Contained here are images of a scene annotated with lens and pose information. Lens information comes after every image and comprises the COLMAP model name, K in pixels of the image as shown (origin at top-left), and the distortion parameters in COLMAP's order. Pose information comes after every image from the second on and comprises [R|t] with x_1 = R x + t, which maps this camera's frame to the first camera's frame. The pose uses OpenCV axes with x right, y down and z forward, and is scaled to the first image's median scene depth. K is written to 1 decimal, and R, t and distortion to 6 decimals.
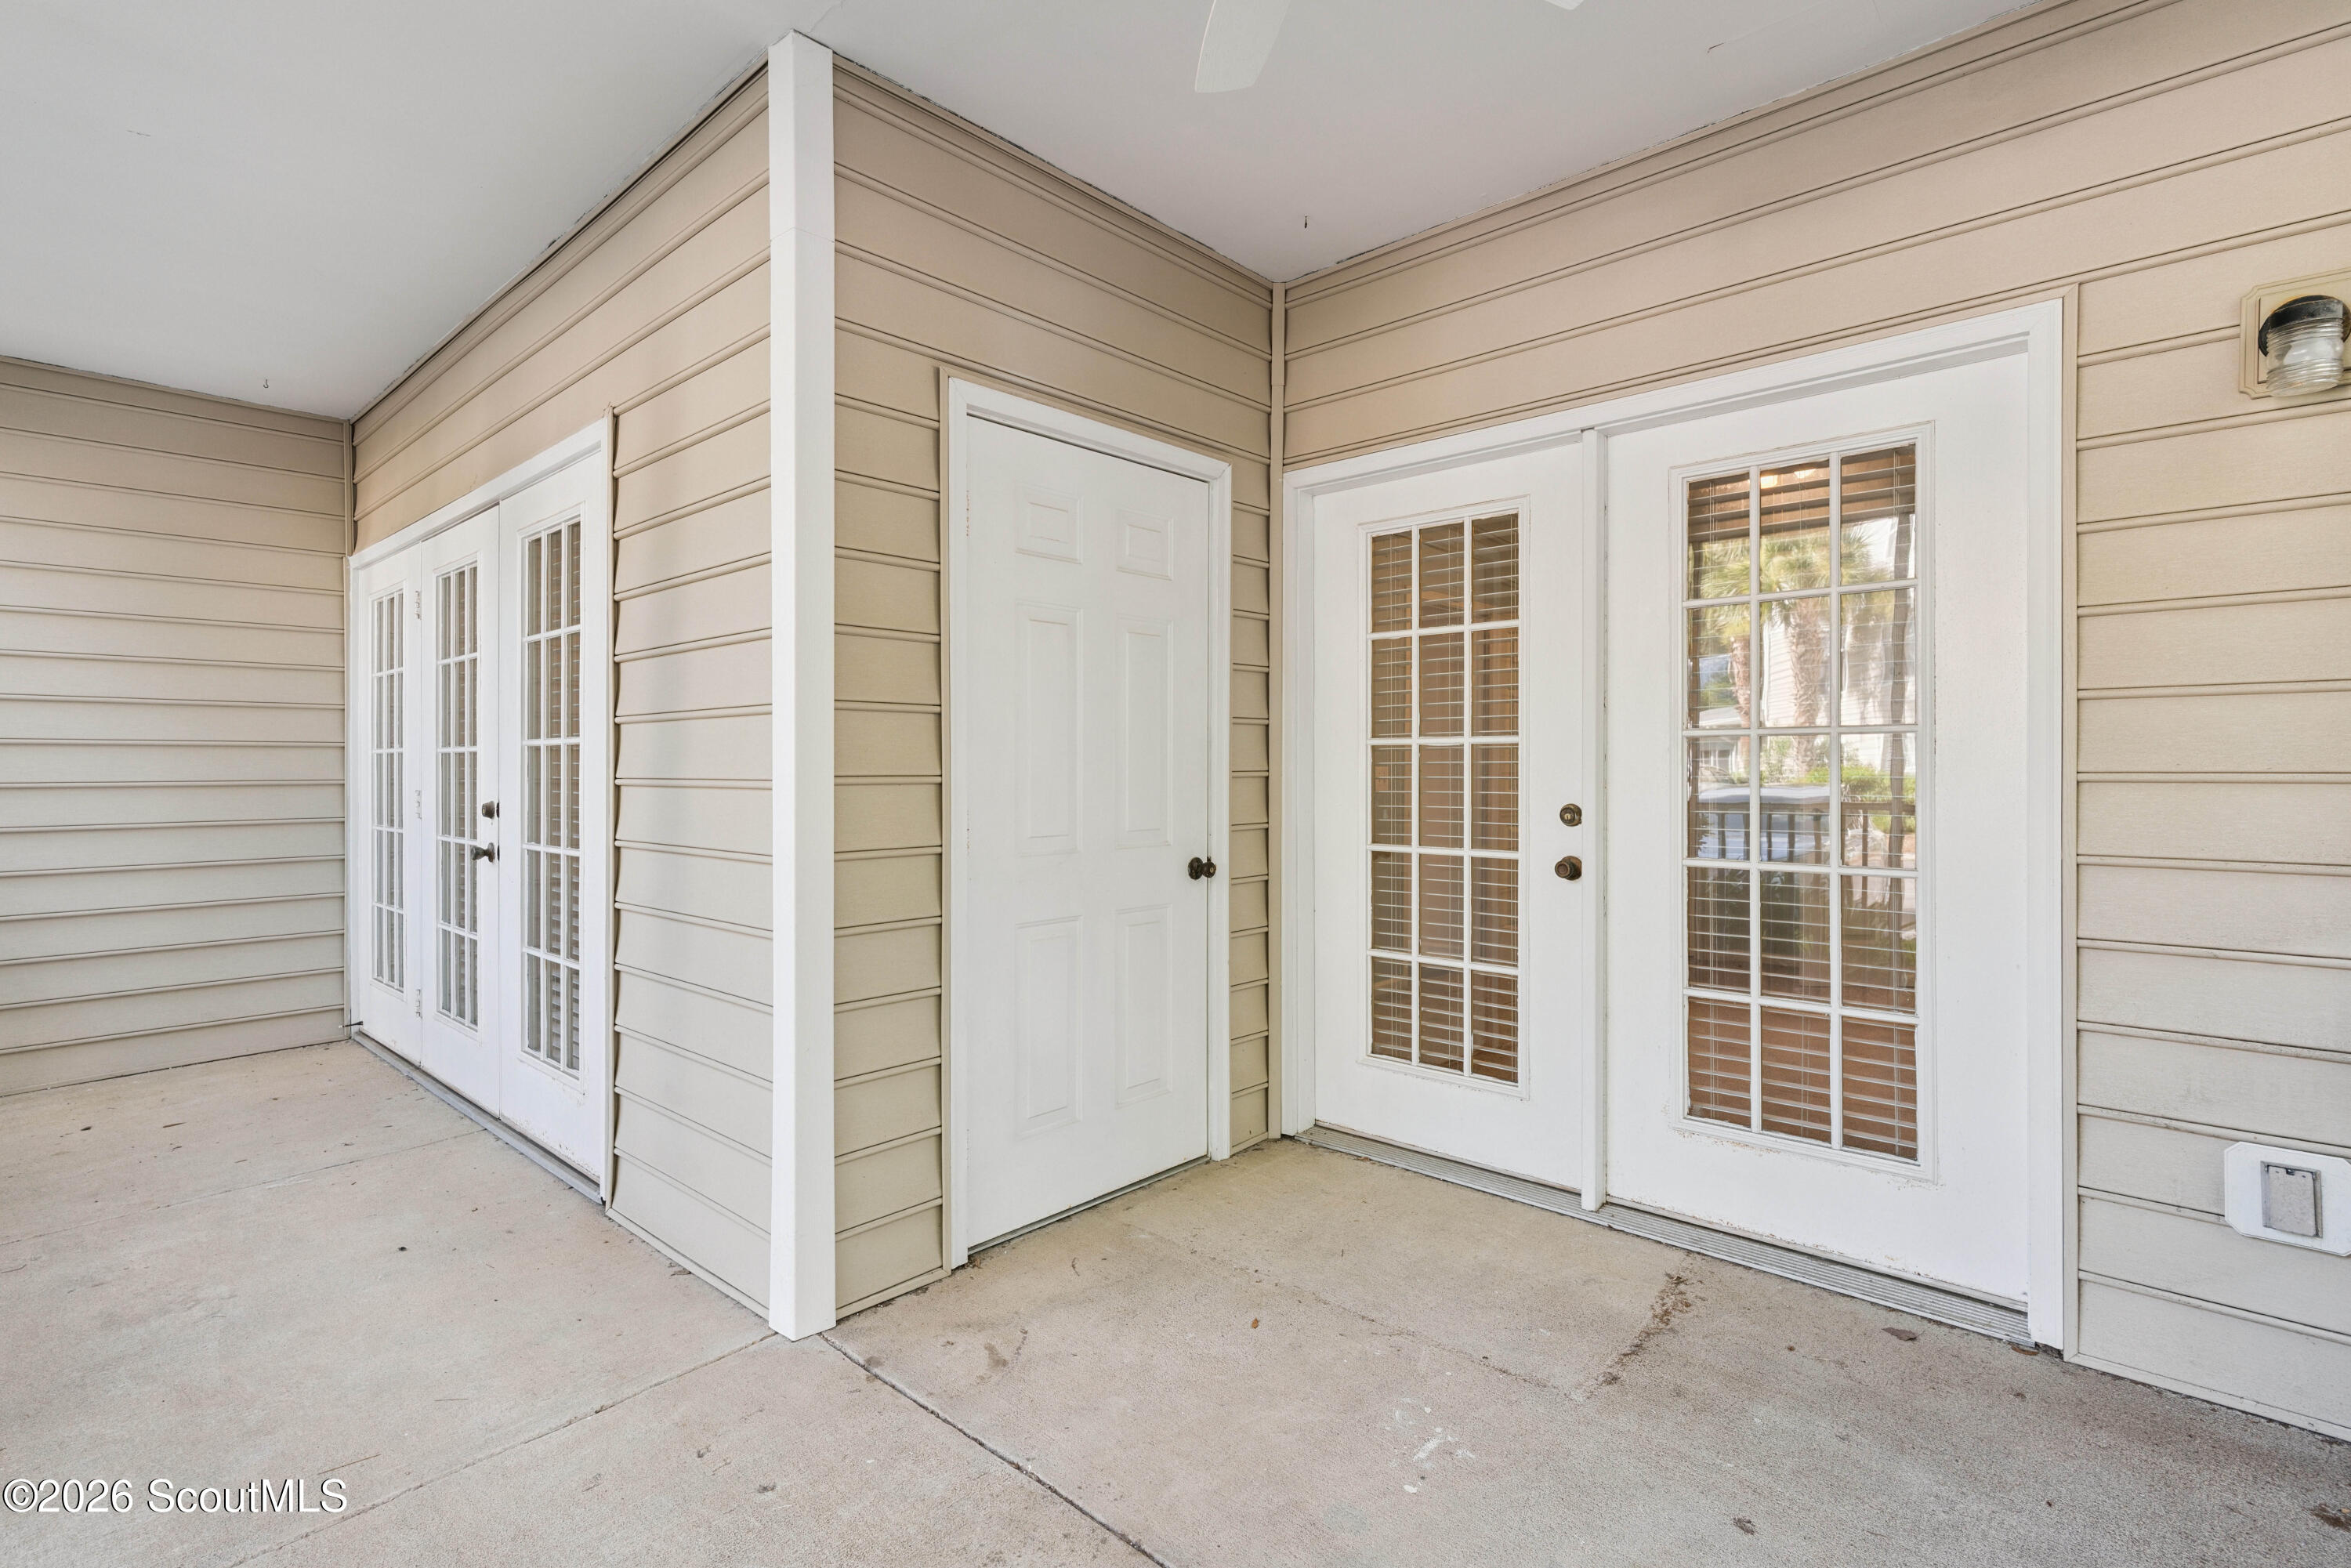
lens RADIAL K [[1112.1, 0, 1164.9], [0, 1112.1, 772.0], [0, 0, 1]] dist [0.003427, 0.000068]
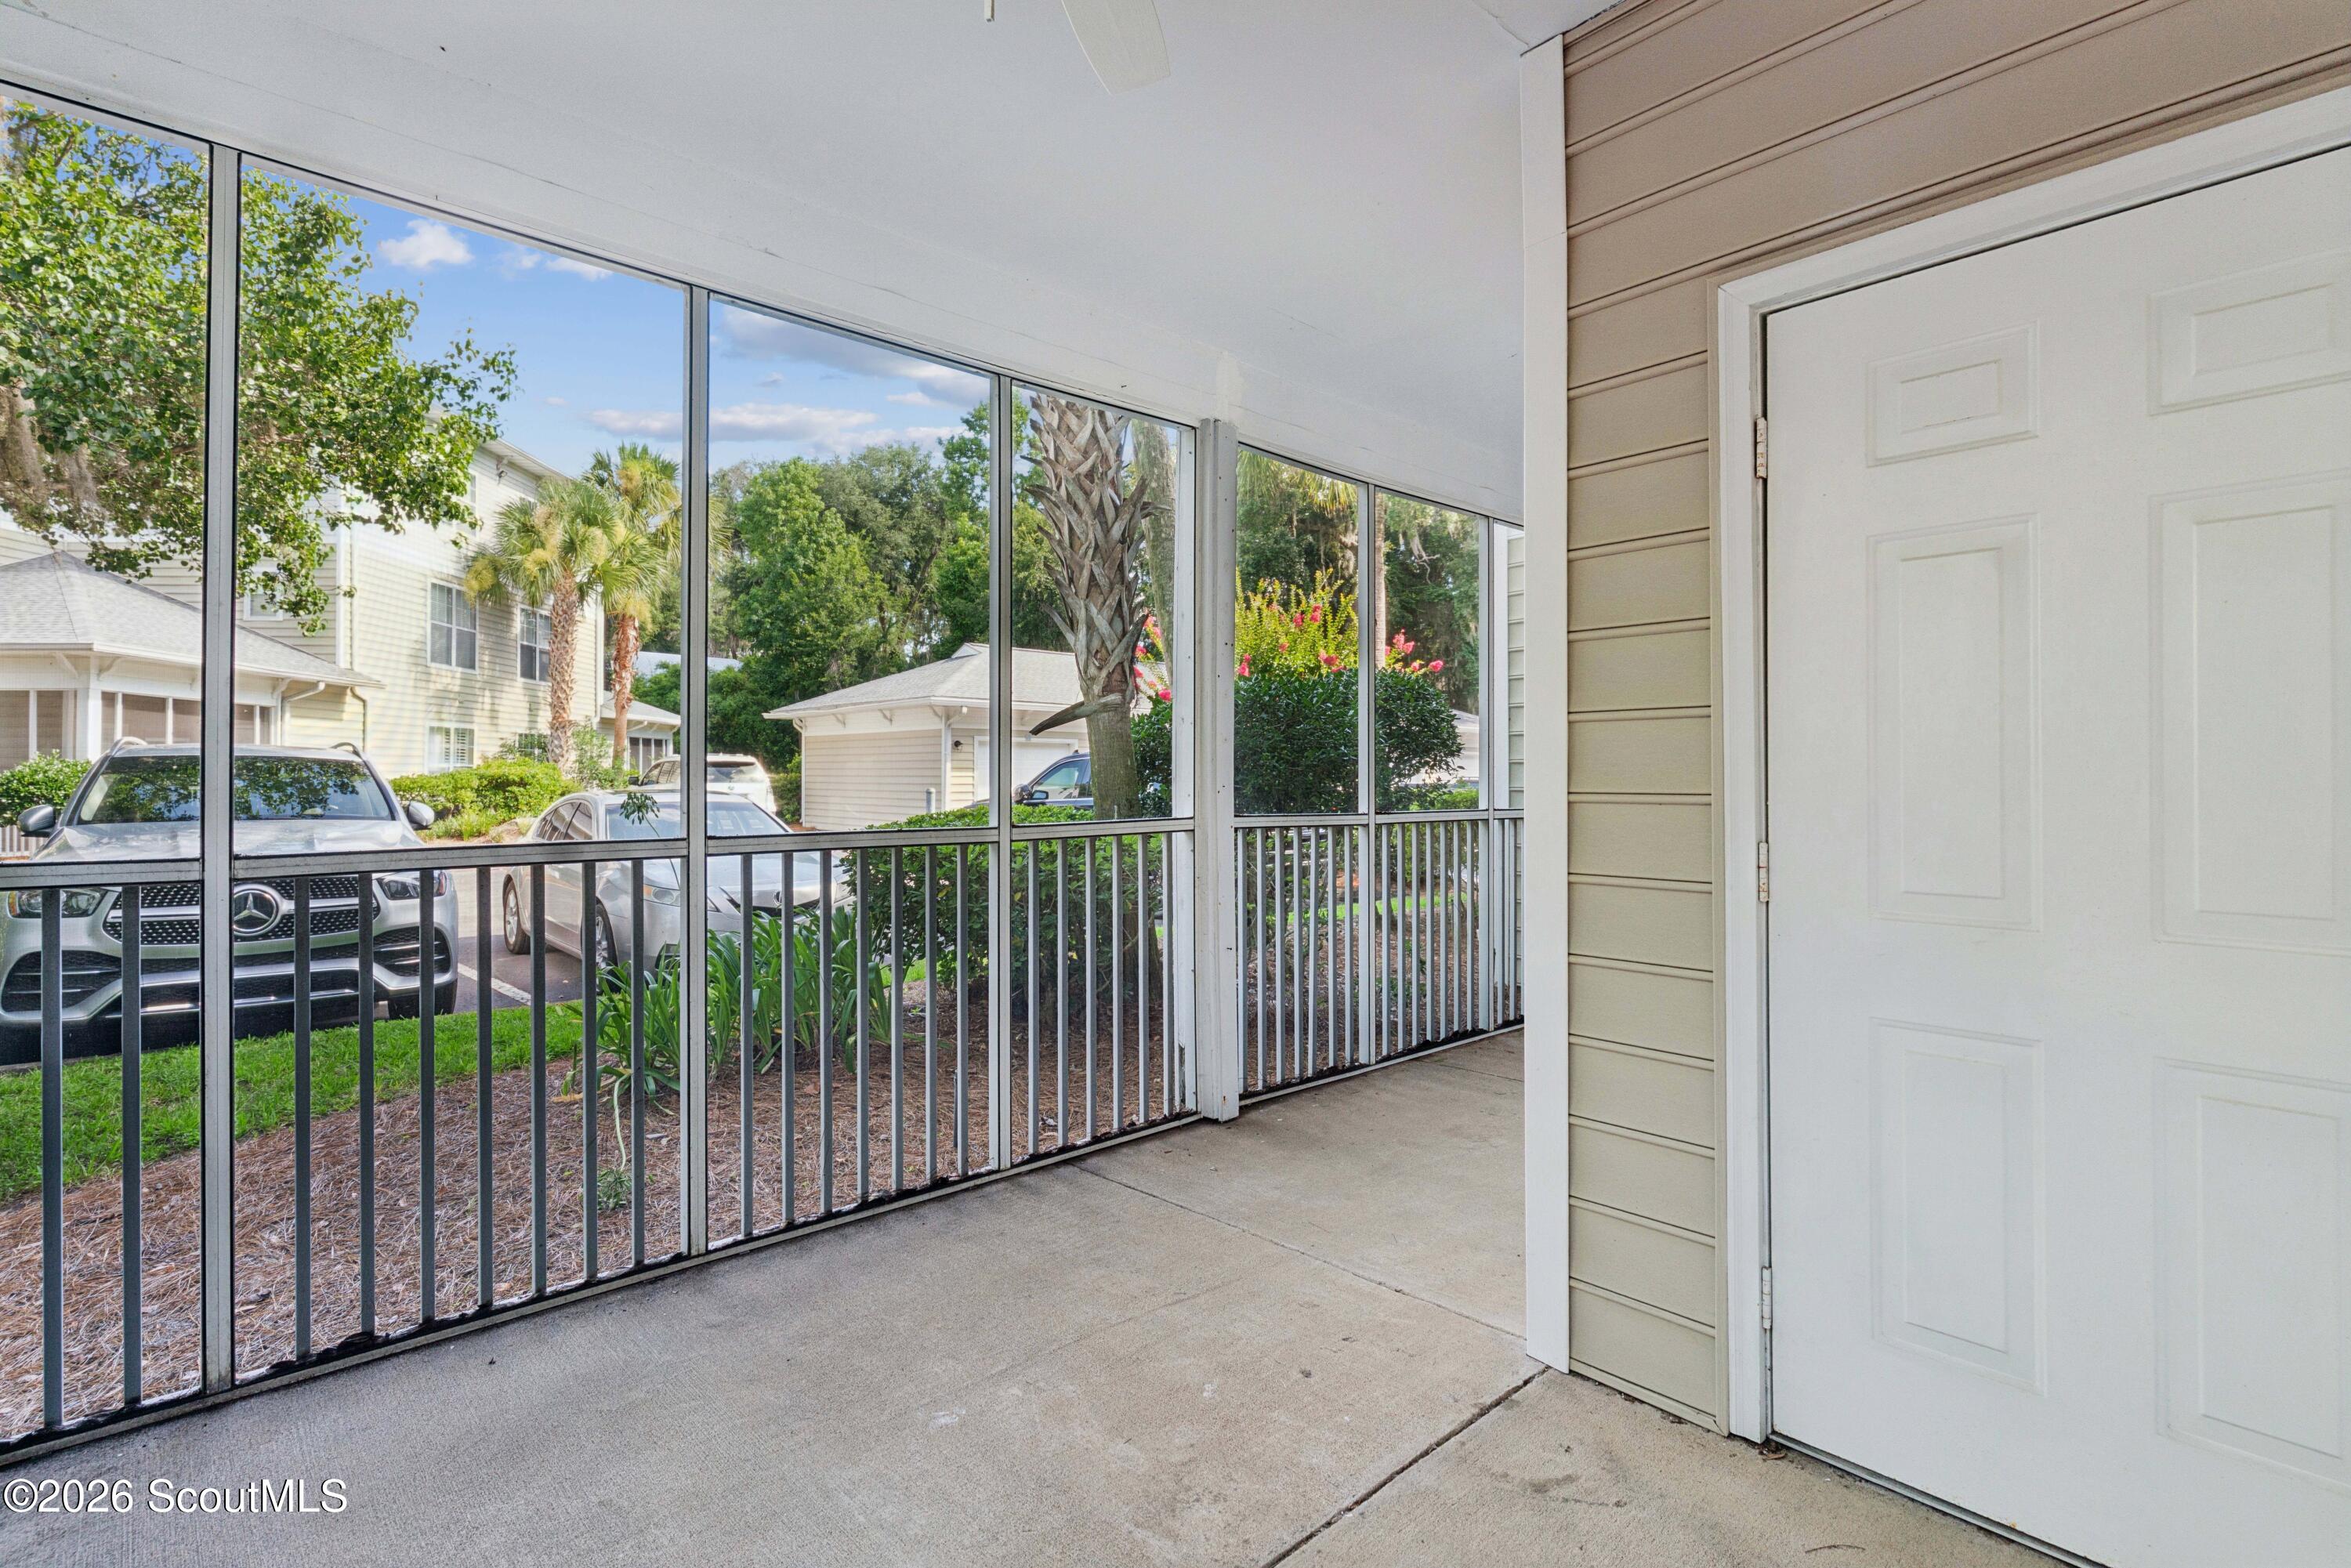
lens RADIAL K [[1112.1, 0, 1163.7], [0, 1112.1, 777.9], [0, 0, 1]] dist [0.003427, 0.000068]
pose [[-0.094593, 0.000468, -0.995516, 0.620829], [-0.002145, 0.999997, 0.000674, -0.008533], [0.995514, 0.002199, -0.094592, 0.681453]]
